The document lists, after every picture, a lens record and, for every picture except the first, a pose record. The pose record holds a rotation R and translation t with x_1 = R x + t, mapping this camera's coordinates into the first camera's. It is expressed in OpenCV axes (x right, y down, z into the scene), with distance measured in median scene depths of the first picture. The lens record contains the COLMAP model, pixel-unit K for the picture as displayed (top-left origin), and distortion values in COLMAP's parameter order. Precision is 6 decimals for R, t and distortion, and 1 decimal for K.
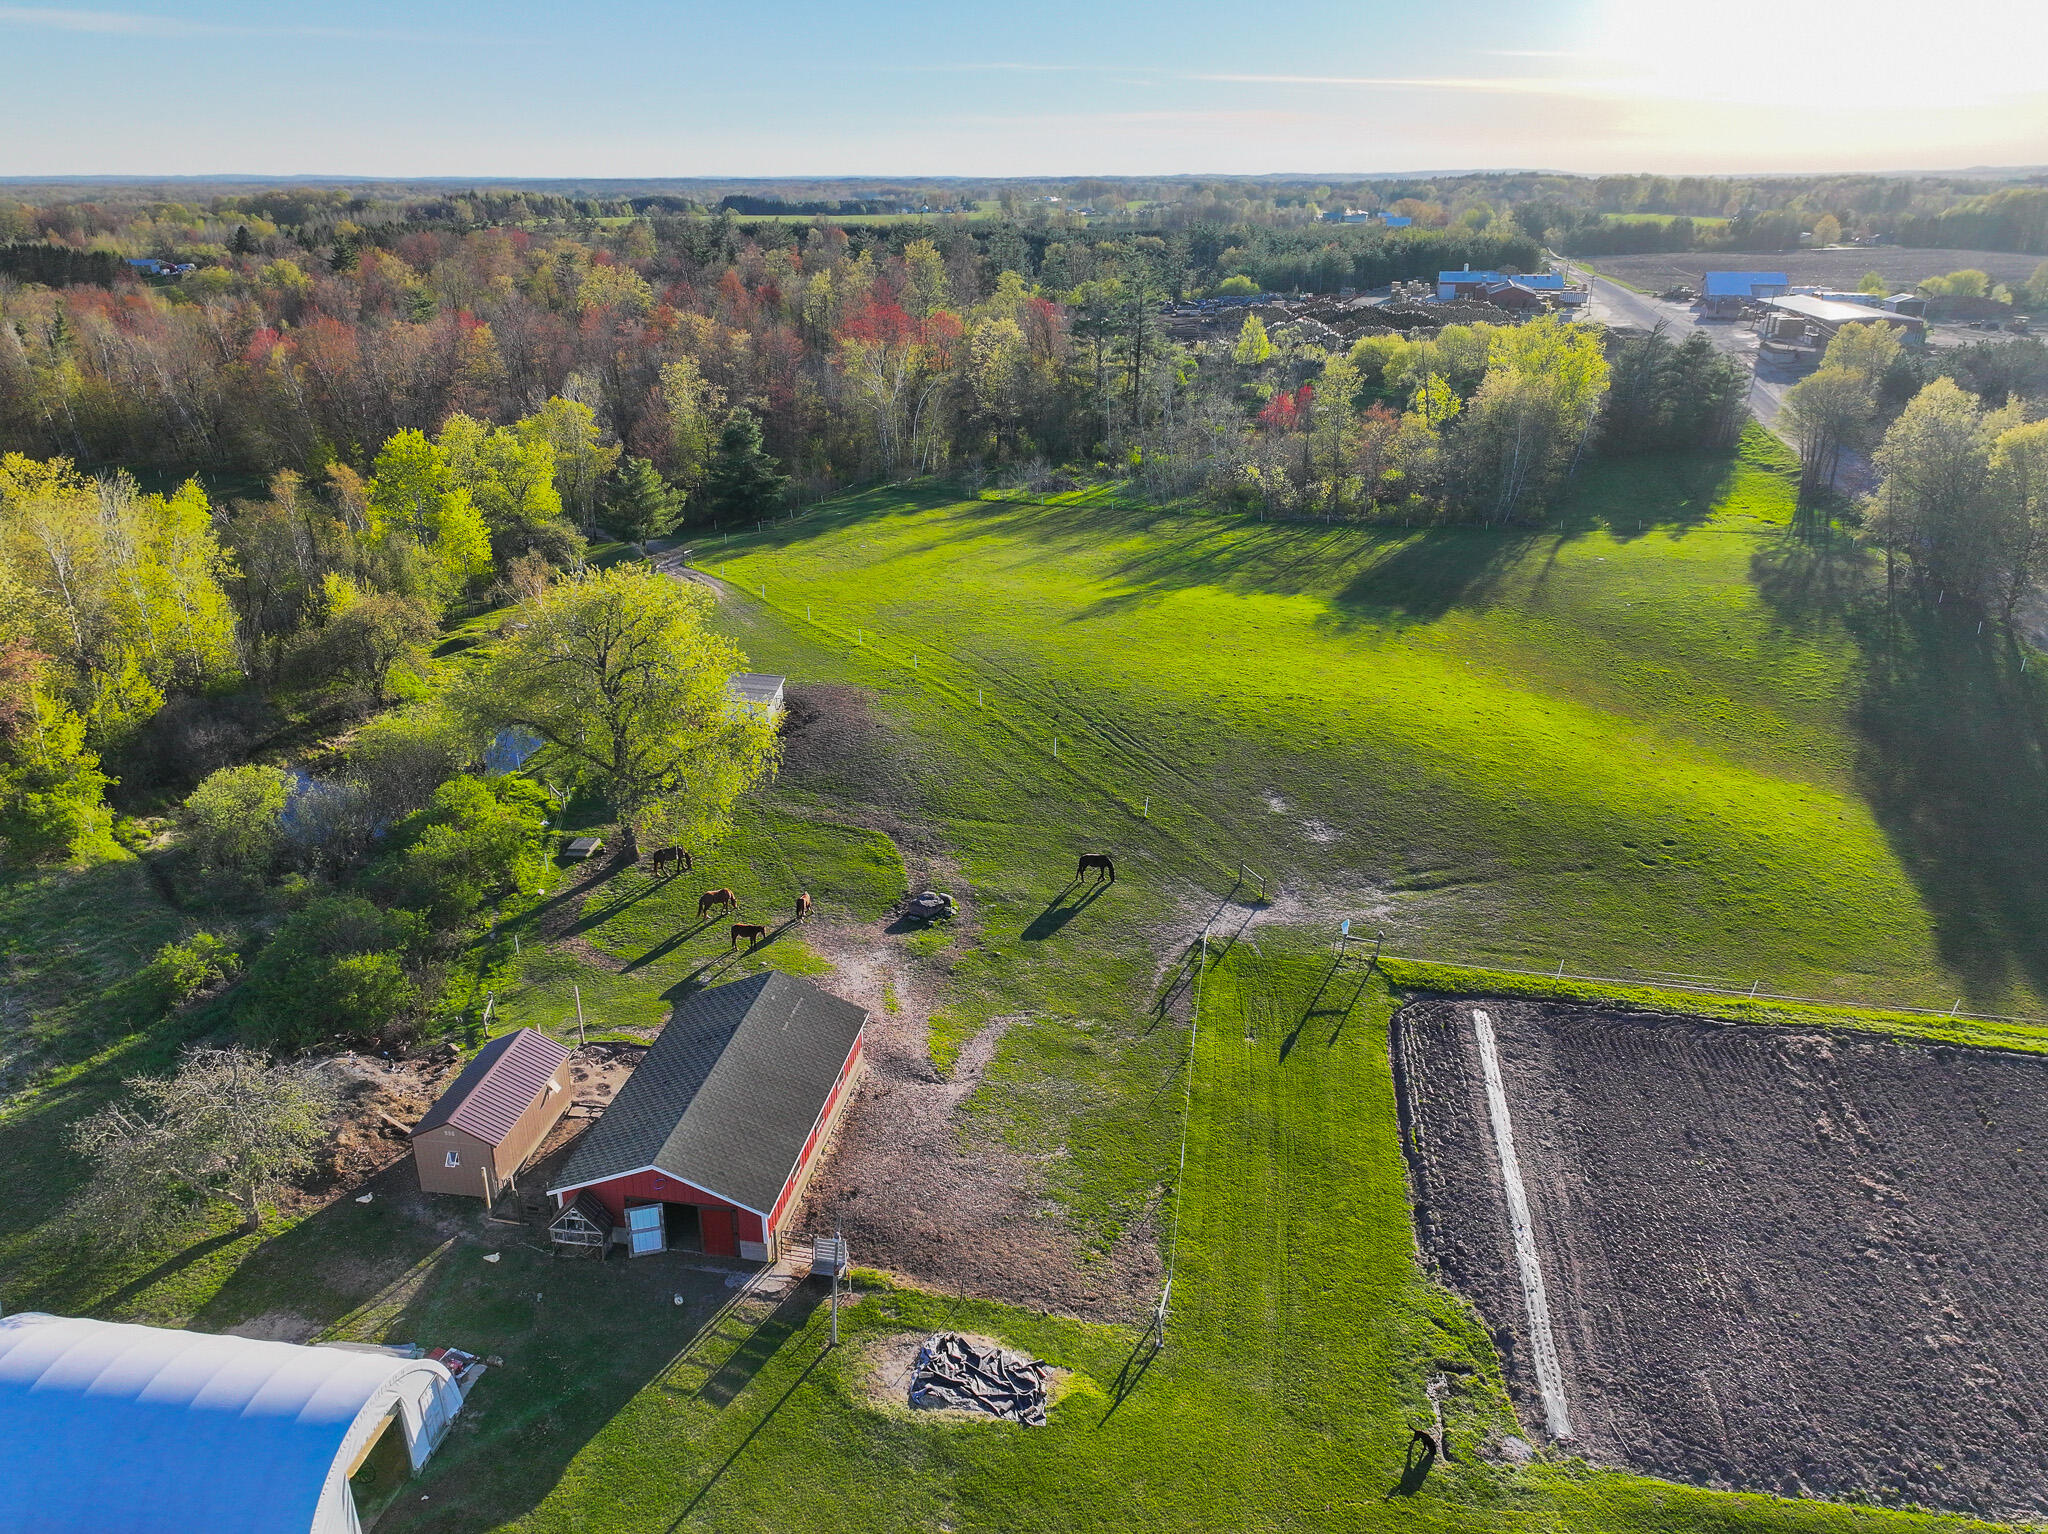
lens RADIAL K [[1433.9, 0, 1033.9], [0, 1433.9, 770.7], [0, 0, 1]] dist [0.001765, 0.013485]
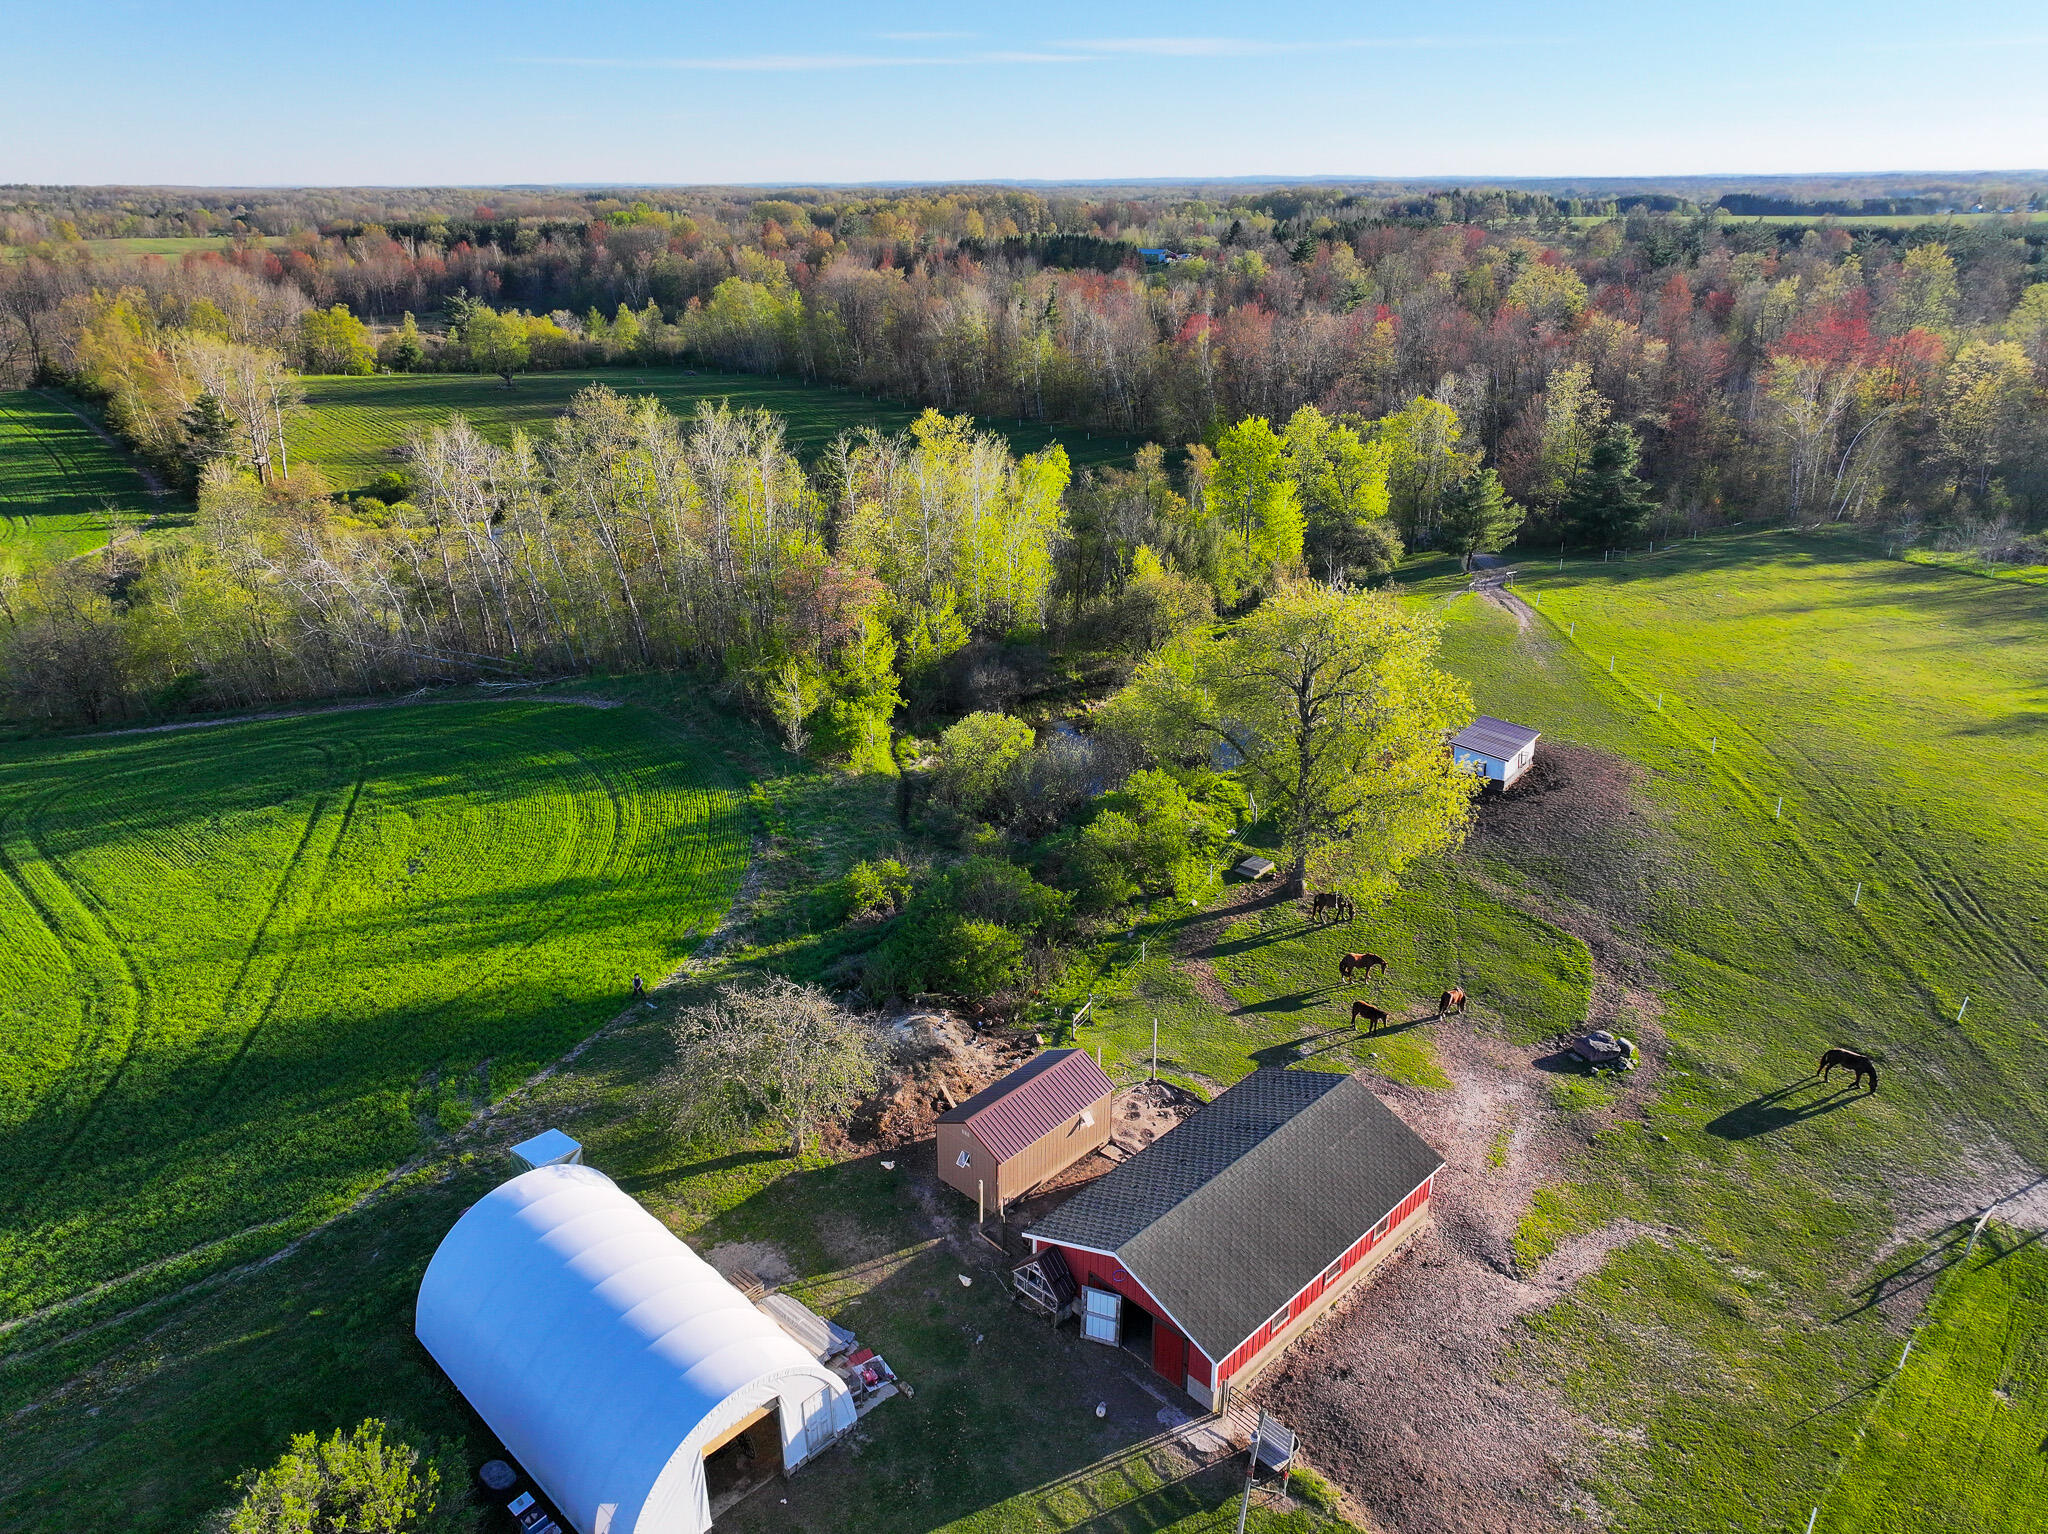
lens RADIAL K [[1433.9, 0, 1033.8], [0, 1433.9, 767.6], [0, 0, 1]] dist [0.001765, 0.013485]
pose [[0.813152, 0.220164, -0.538806, 0.069045], [-0.220799, 0.973189, 0.064435, -0.042638], [0.538546, 0.066572, 0.839962, 0.123129]]
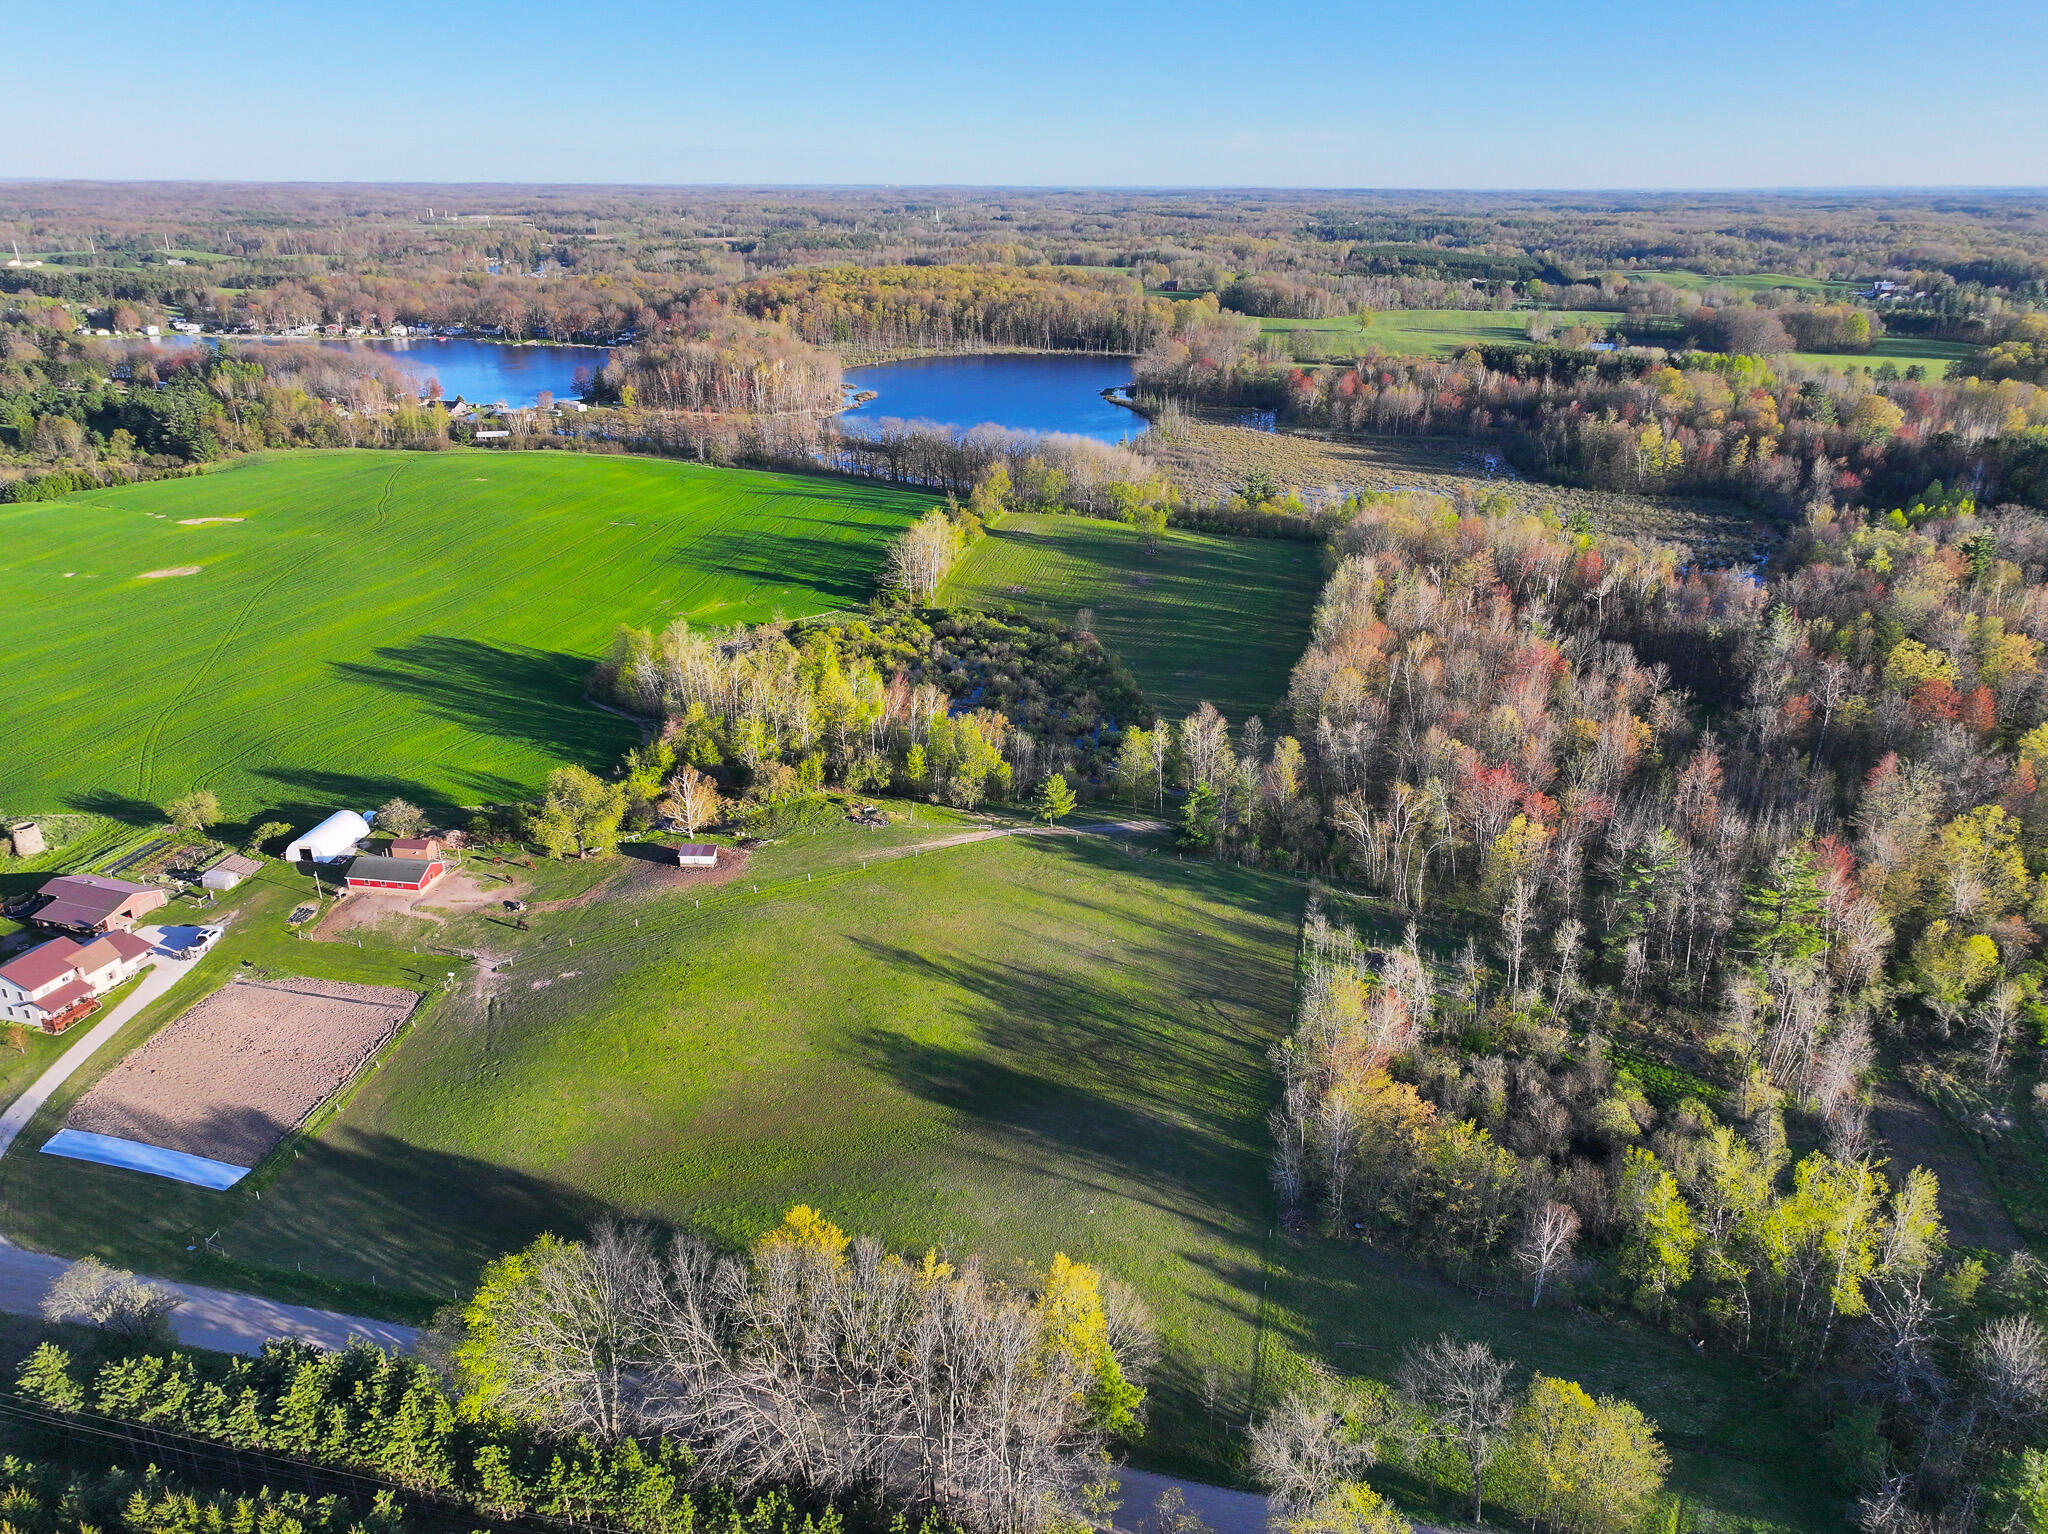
lens RADIAL K [[1433.9, 0, 1031.8], [0, 1433.9, 754.7], [0, 0, 1]] dist [0.001765, 0.013485]
pose [[0.006110, 0.376205, -0.926516, 2.575434], [-0.388018, 0.854830, 0.344539, -1.615342], [0.921631, 0.357400, 0.151198, 1.404387]]
